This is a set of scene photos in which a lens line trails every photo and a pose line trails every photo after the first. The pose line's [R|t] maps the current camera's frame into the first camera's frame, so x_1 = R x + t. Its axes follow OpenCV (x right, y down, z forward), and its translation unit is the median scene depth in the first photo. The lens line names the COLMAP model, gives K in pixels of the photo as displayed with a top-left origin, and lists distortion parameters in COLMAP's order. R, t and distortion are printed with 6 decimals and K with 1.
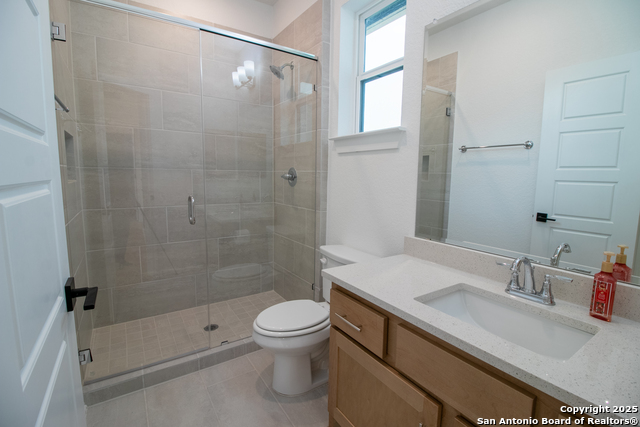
lens RADIAL K [[310.8, 0, 319.5], [0, 310.8, 220.5], [0, 0, 1]] dist [0.000576, -0.000052]
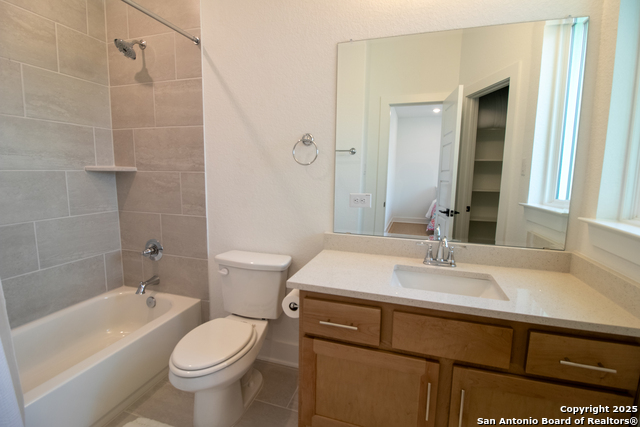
lens RADIAL K [[296.8, 0, 319.6], [0, 296.8, 210.0], [0, 0, 1]] dist [0.001053, -0.014684]
pose [[0.783889, -0.084005, 0.615193, -0.462188], [0.095662, 0.995315, 0.014017, -0.057450], [-0.613488, 0.047863, 0.788252, 0.227923]]
